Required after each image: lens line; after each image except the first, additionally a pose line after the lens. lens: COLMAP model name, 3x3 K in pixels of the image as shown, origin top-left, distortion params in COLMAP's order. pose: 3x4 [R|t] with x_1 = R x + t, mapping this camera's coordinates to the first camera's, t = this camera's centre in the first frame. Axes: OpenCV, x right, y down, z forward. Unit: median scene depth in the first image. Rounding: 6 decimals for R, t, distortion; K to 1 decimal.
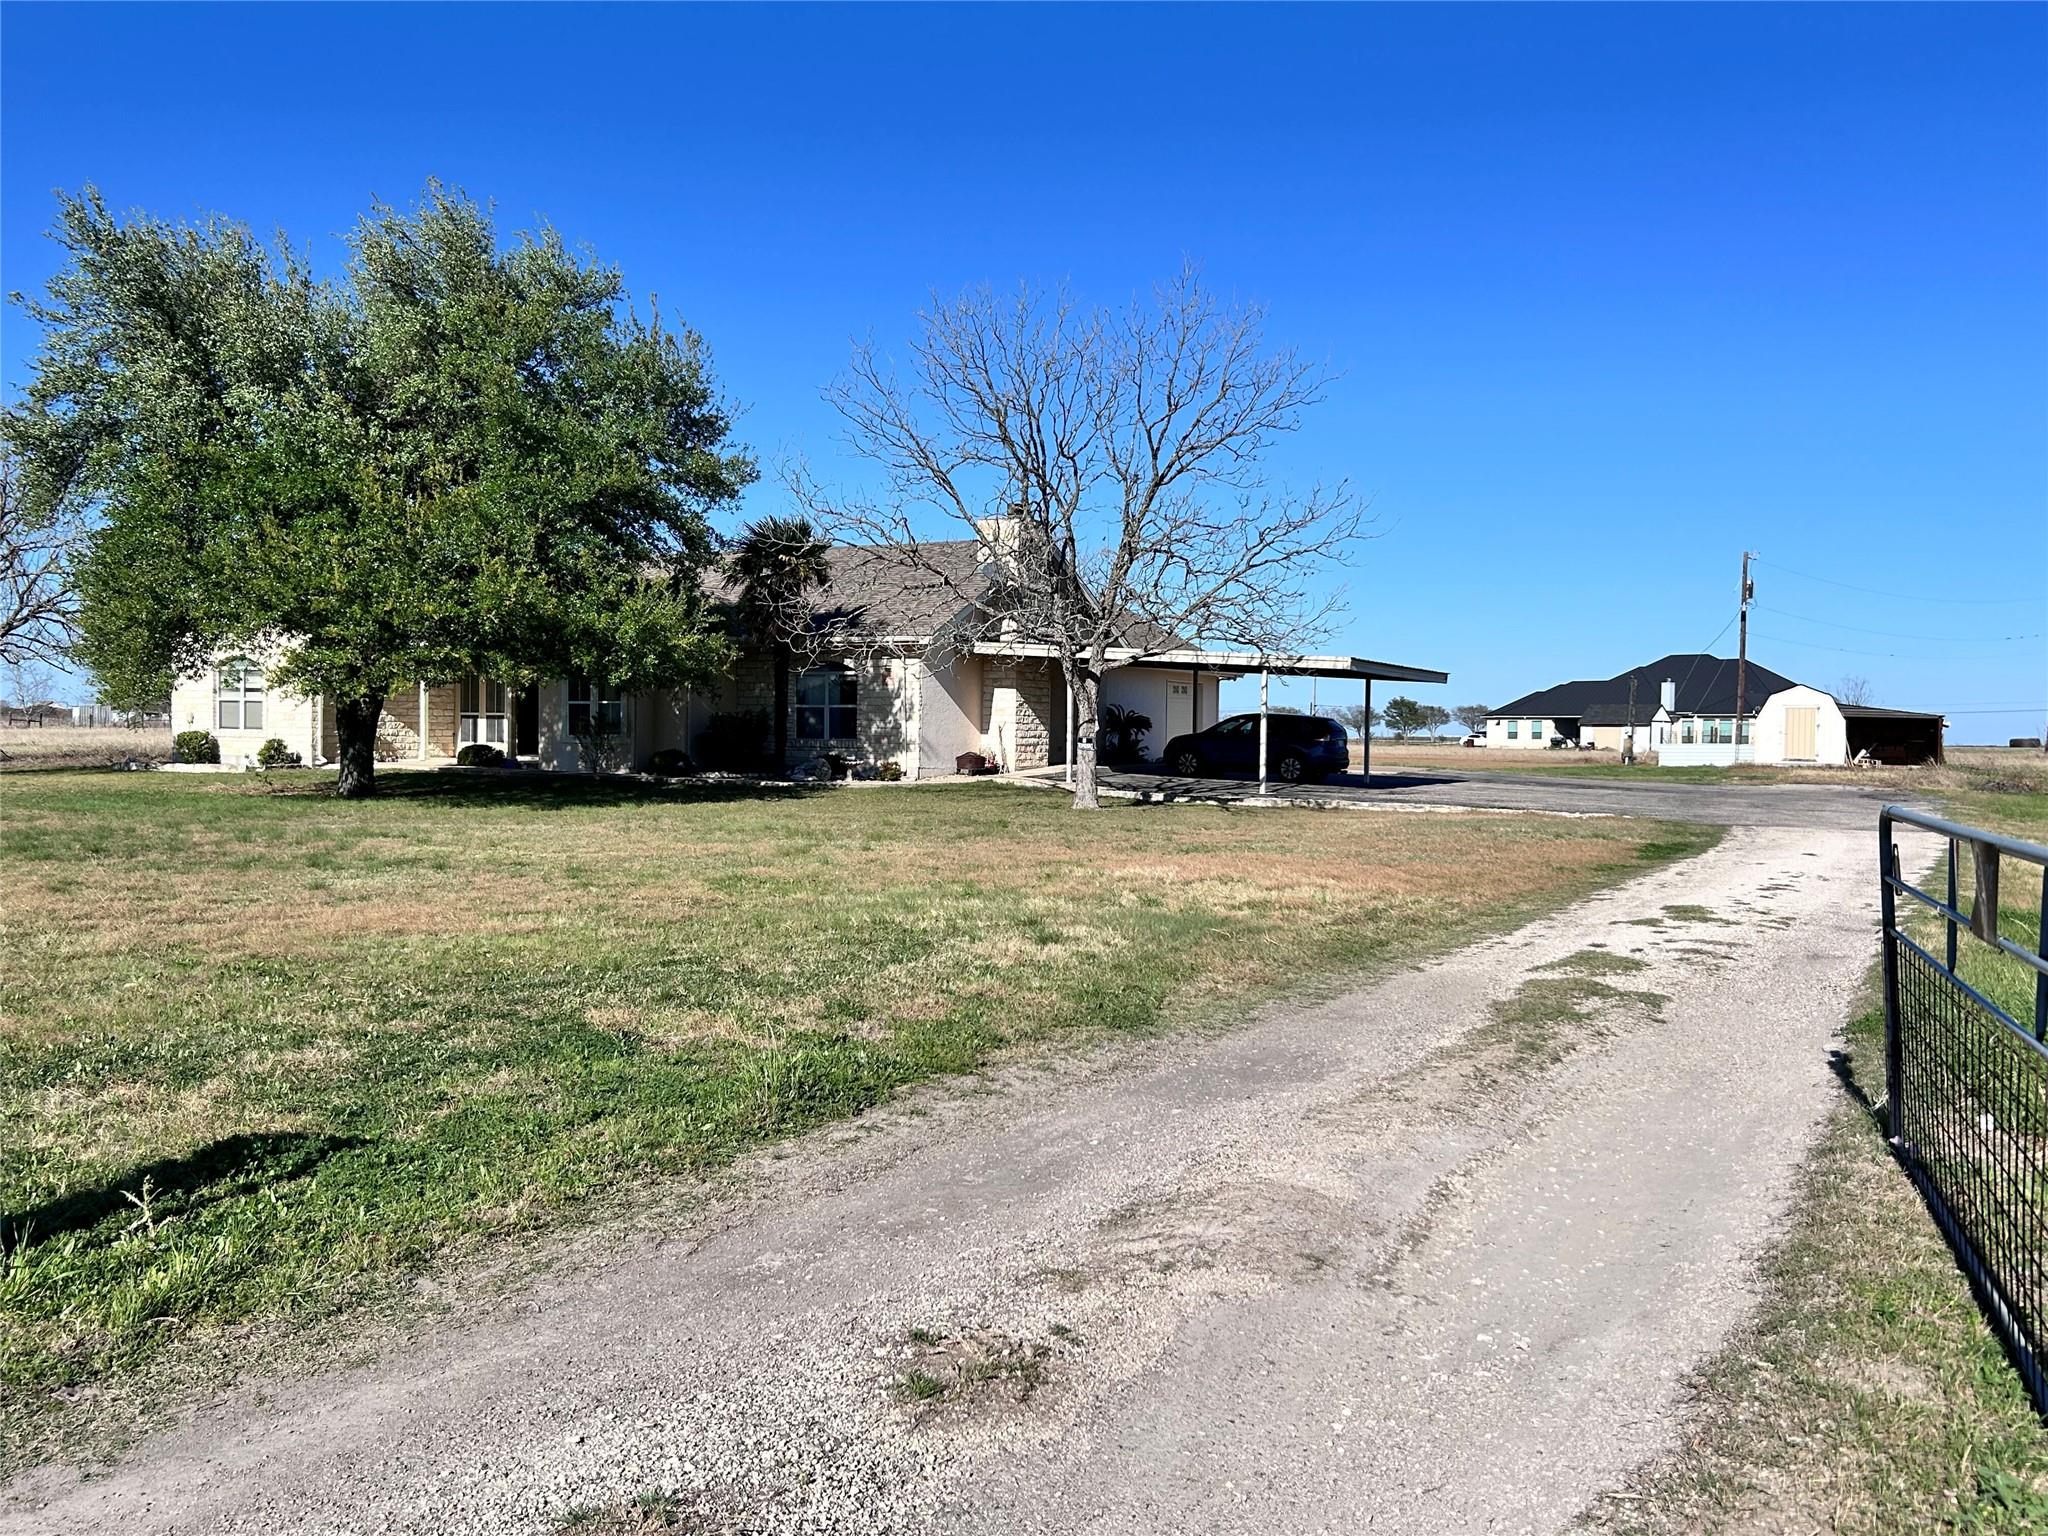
lens RADIAL K [[1731.2, 0, 1024.0], [0, 1731.2, 768.0], [0, 0, 1]] dist [0.662622, -0.000037]
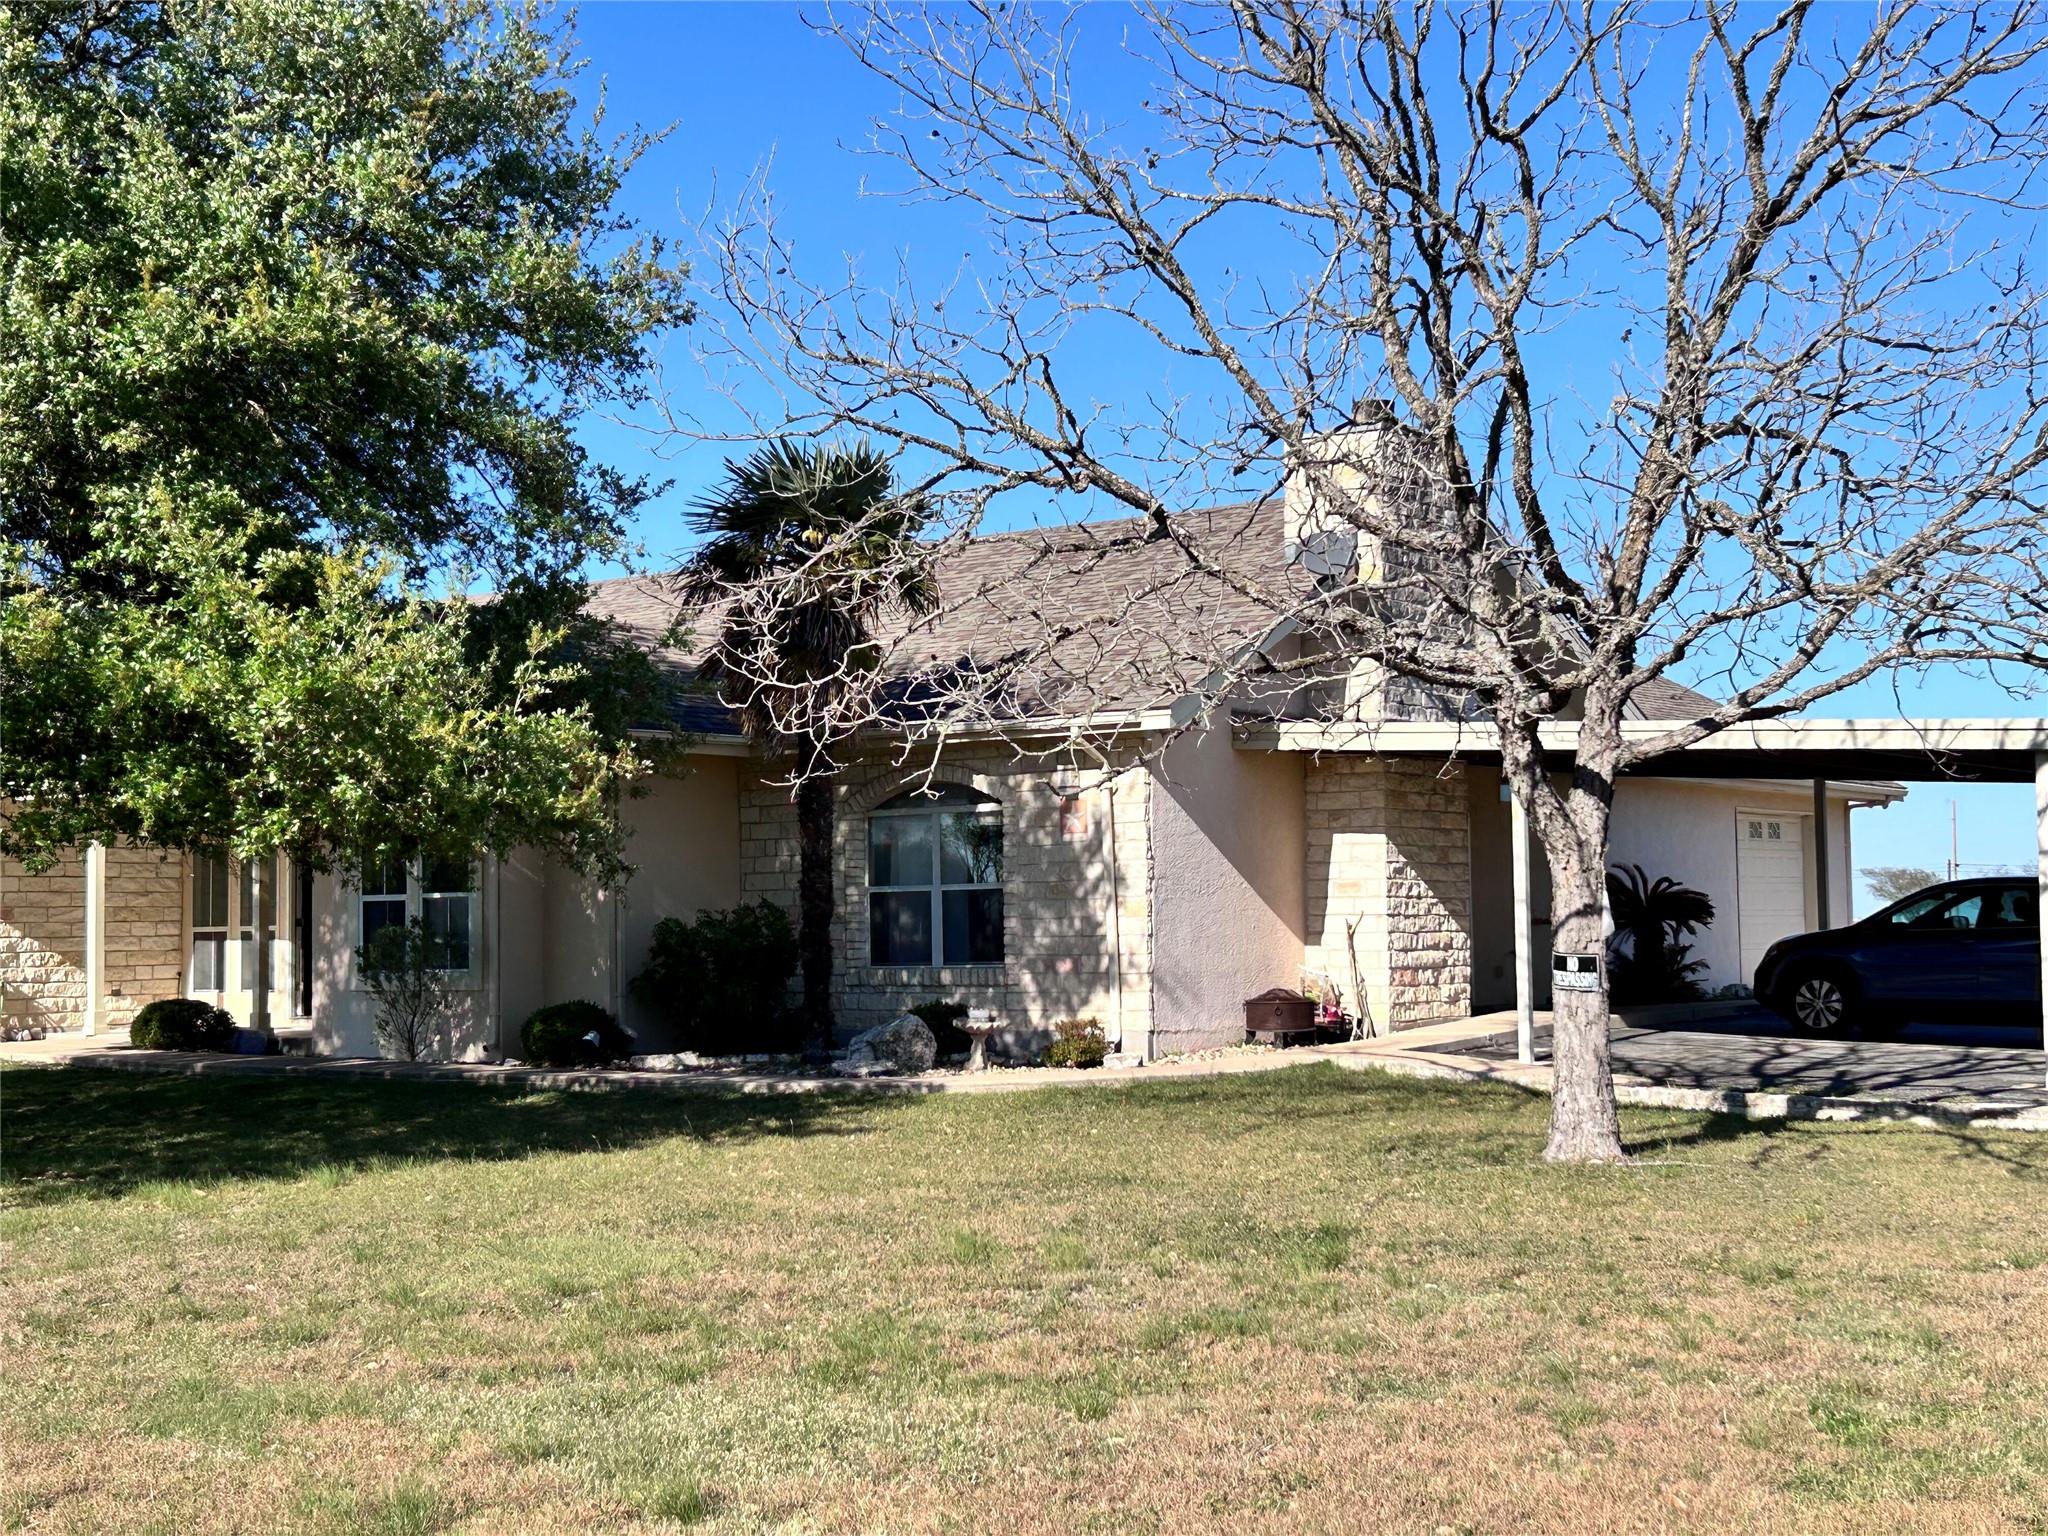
lens RADIAL K [[2787.7, 0, 1022.4], [0, 2787.7, 879.5], [0, 0, 1]] dist [0.036280, -0.003003]
pose [[0.989093, -0.028091, -0.144591, 0.005674], [0.022693, 0.998987, -0.038850, -0.011375], [0.145536, 0.035145, 0.988729, 0.351036]]
